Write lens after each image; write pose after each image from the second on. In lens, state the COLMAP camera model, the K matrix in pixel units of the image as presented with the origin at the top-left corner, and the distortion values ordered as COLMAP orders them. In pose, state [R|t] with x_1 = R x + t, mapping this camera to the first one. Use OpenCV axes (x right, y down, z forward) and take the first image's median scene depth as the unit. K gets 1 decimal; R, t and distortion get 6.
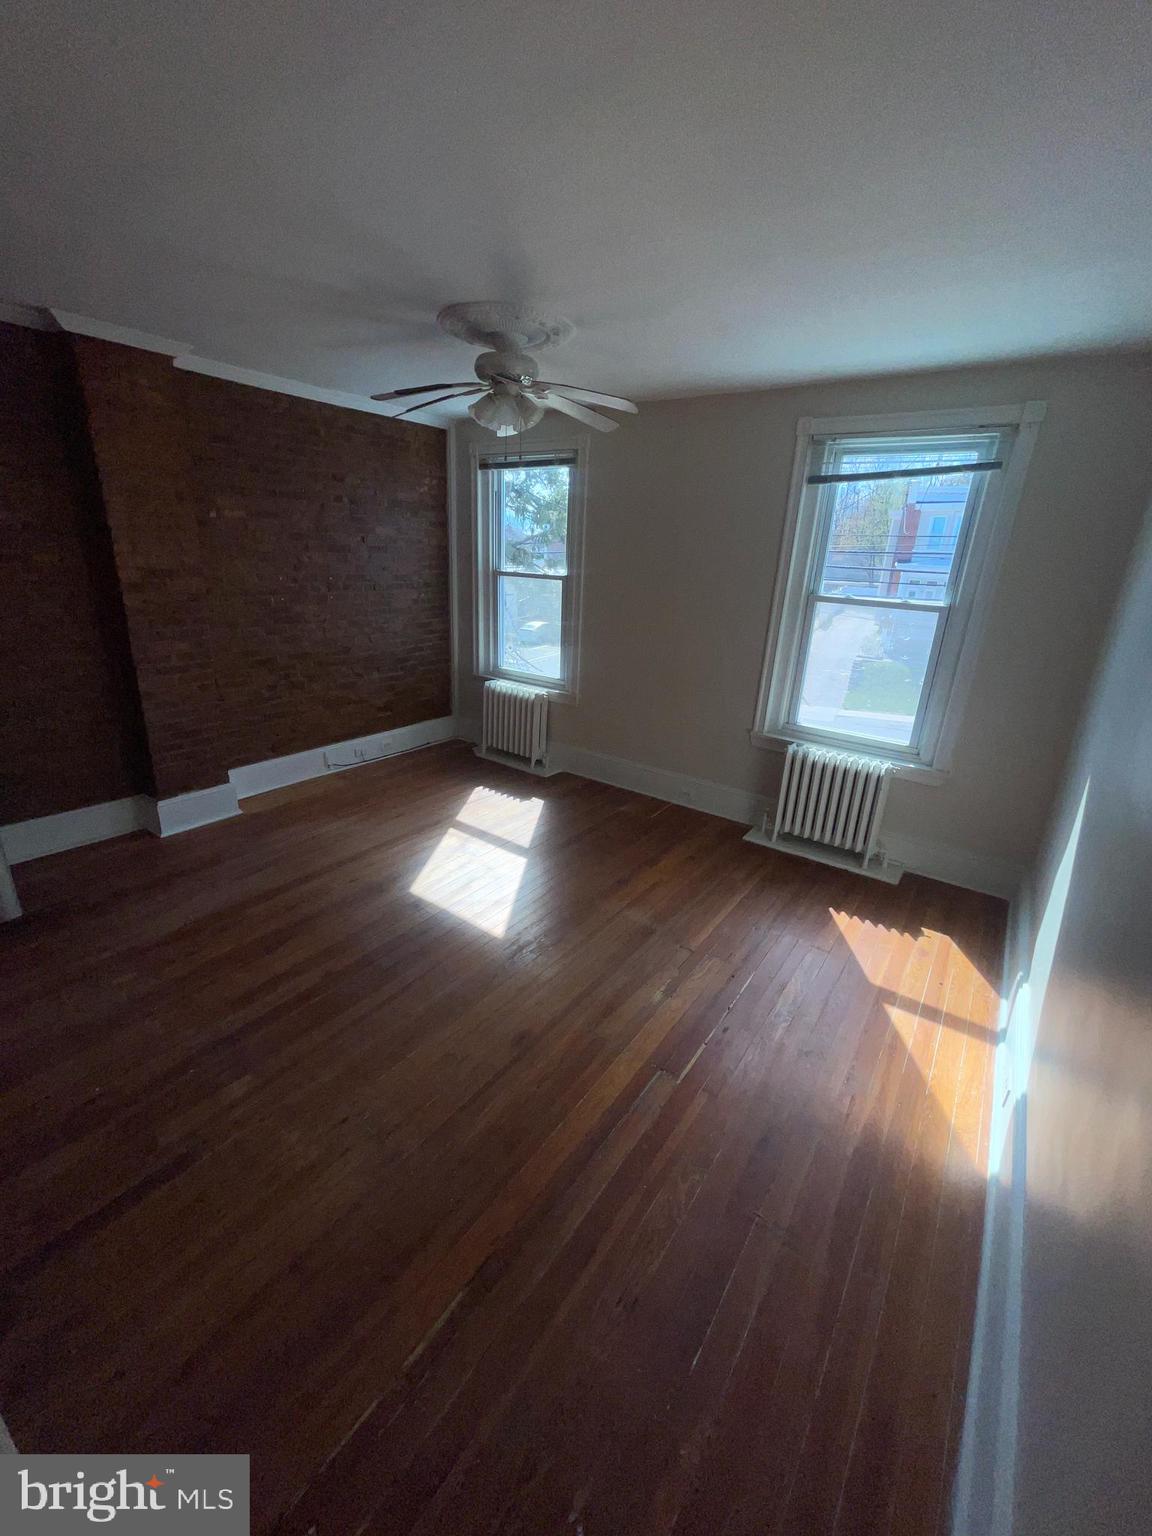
lens RADIAL K [[616.9, 0, 581.1], [0, 616.9, 769.8], [0, 0, 1]] dist [-0.004503, 0.001101]
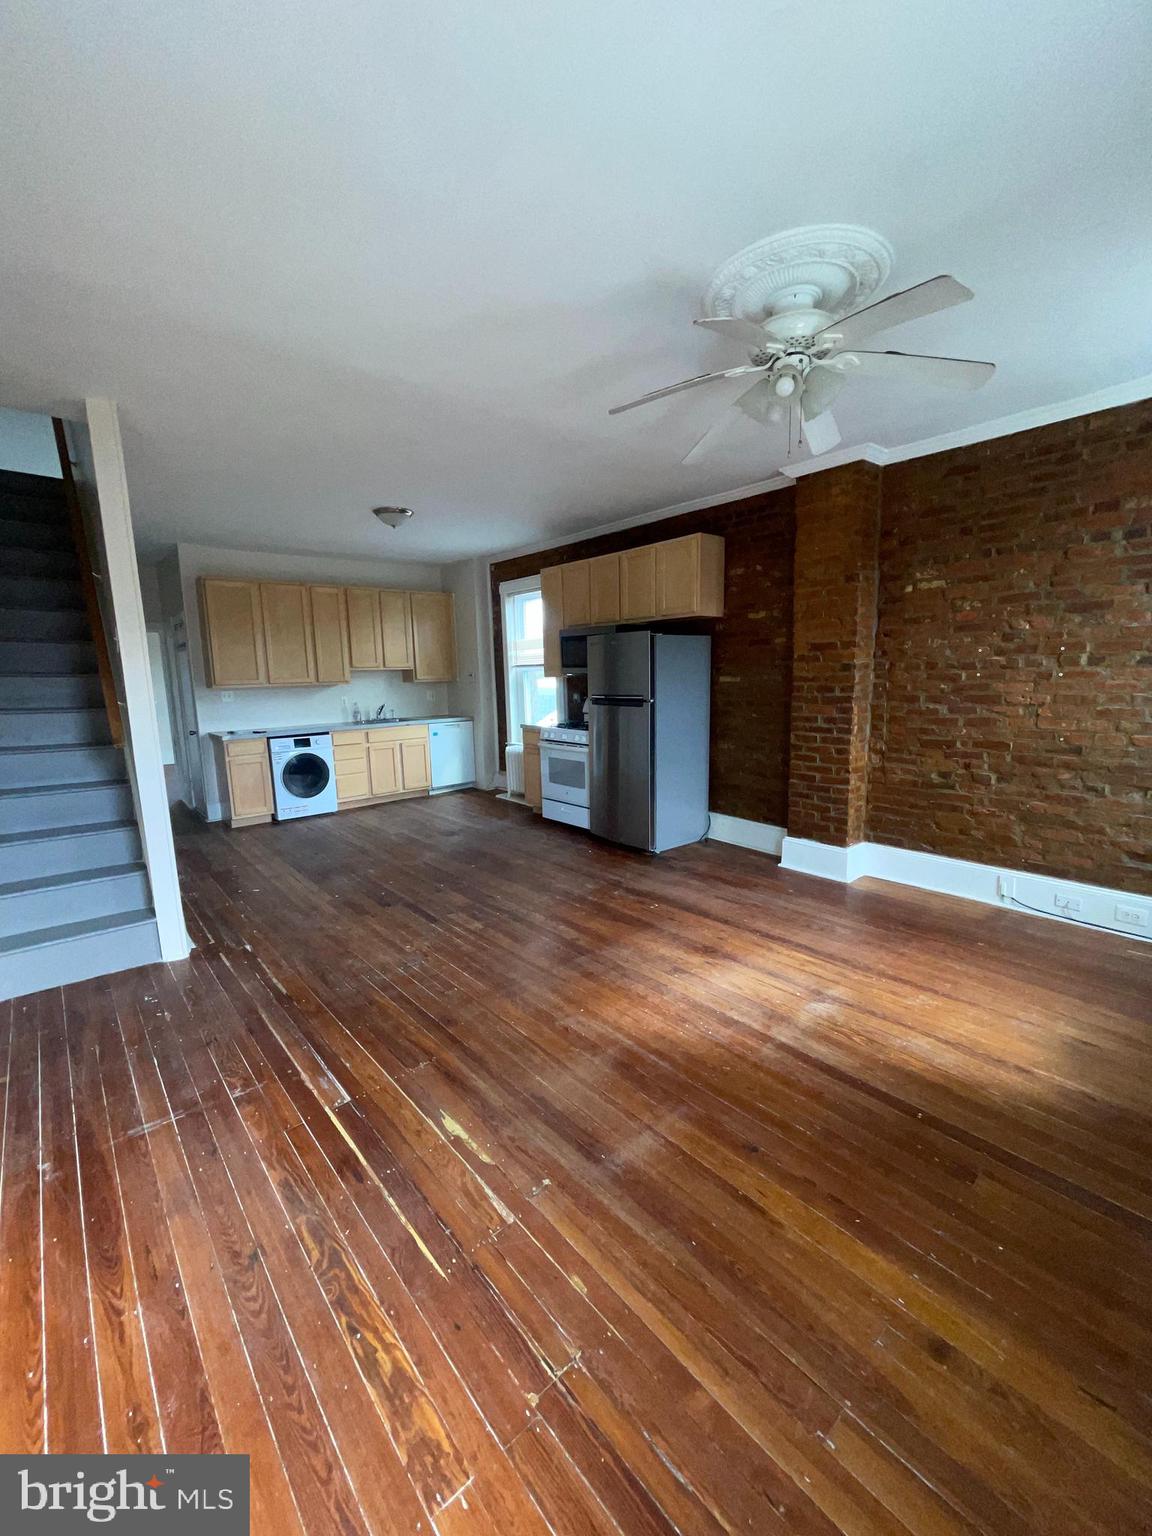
lens RADIAL K [[616.9, 0, 563.1], [0, 616.9, 769.4], [0, 0, 1]] dist [-0.004503, 0.001101]
pose [[-0.252957, 0.114668, -0.960658, 0.602344], [-0.315605, 0.928853, 0.193976, -0.180048], [0.914553, 0.352256, -0.198770, 0.882910]]
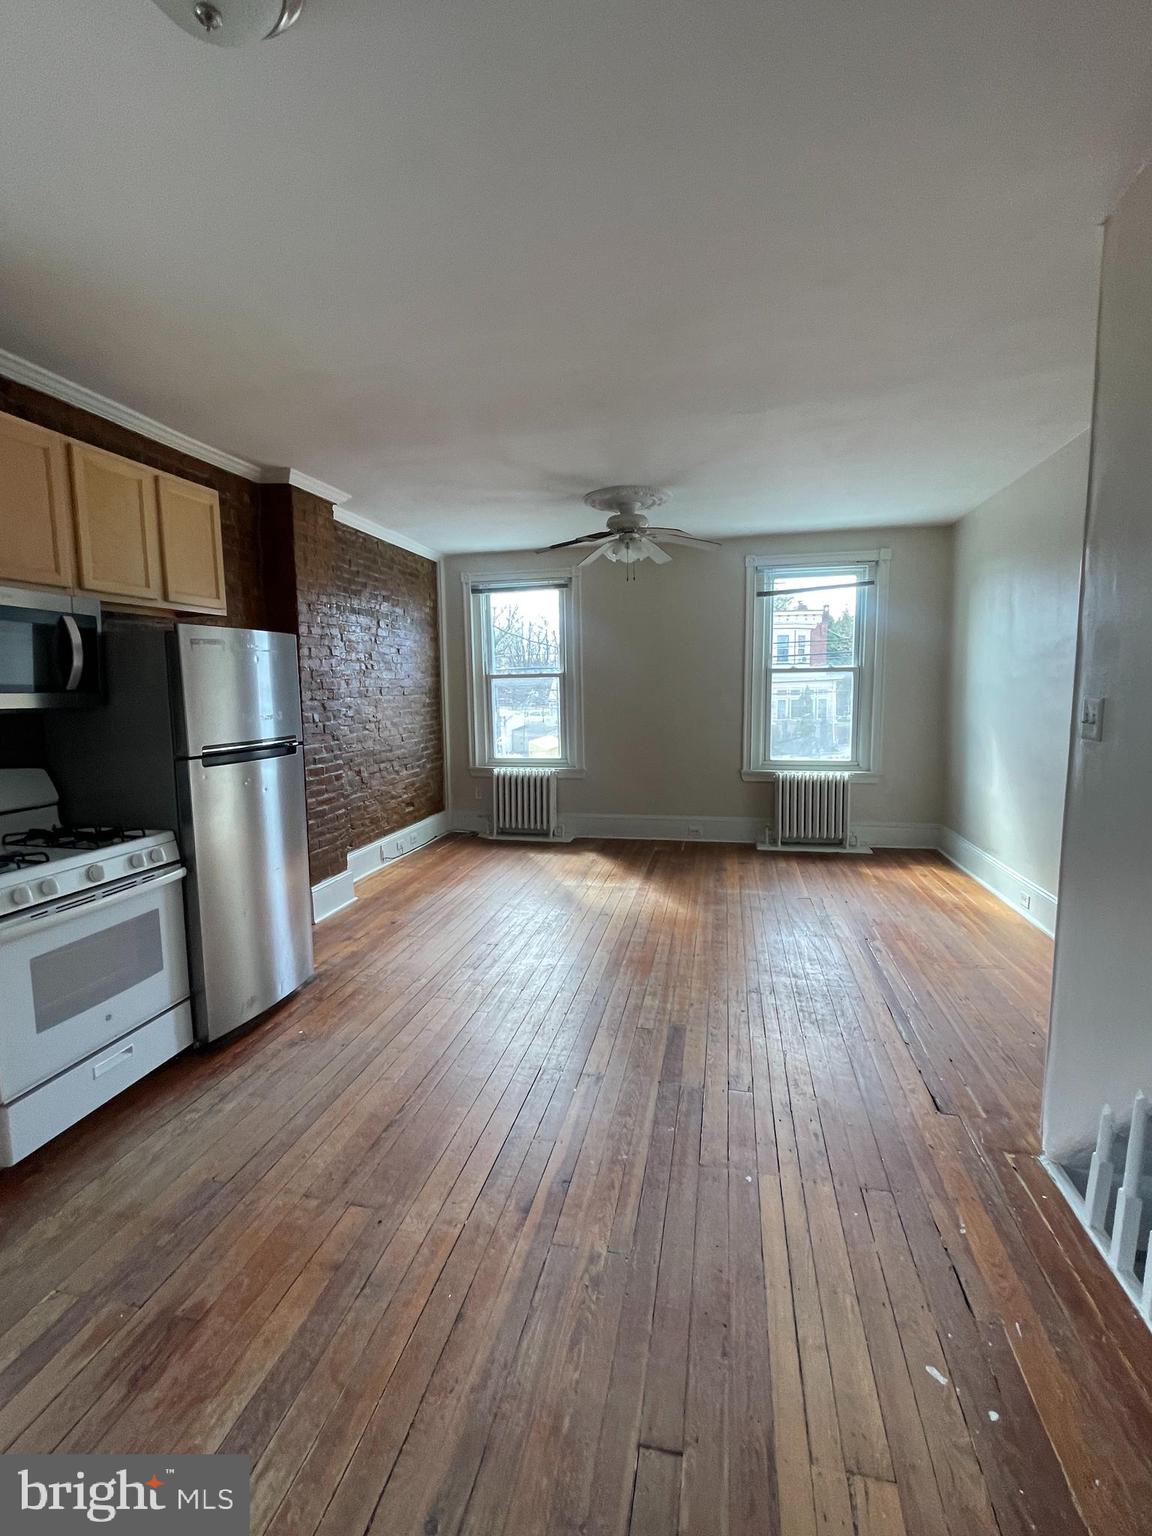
lens RADIAL K [[685.2, 0, 580.0], [0, 685.2, 769.6], [0, 0, 1]] dist [0.000754, 0.000499]
pose [[0.915586, -0.109479, 0.386933, -0.772578], [0.190115, 0.965745, -0.176615, 0.164155], [-0.354343, 0.235267, 0.905036, -0.271936]]
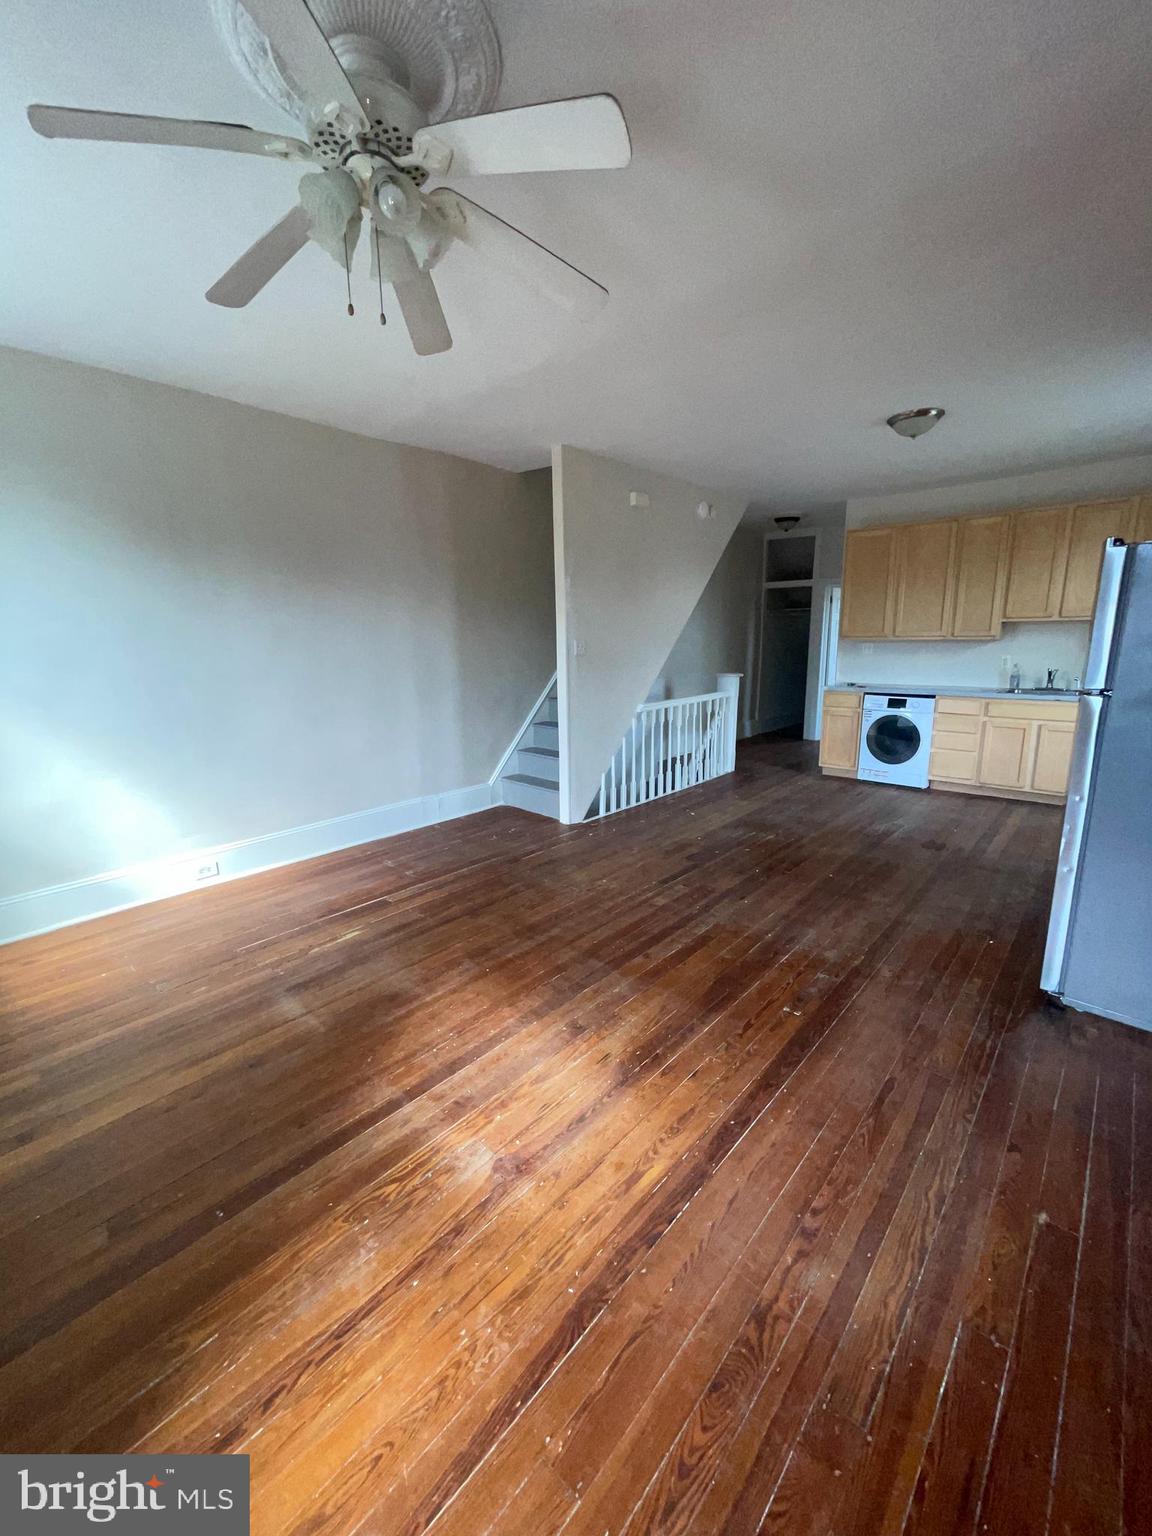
lens RADIAL K [[616.9, 0, 574.3], [0, 616.9, 761.8], [0, 0, 1]] dist [-0.004503, 0.001101]
pose [[-0.992645, -0.056469, 0.107087, -0.306173], [0.007673, 0.853427, 0.521155, -0.392687], [-0.120820, 0.518144, -0.846717, 1.377792]]
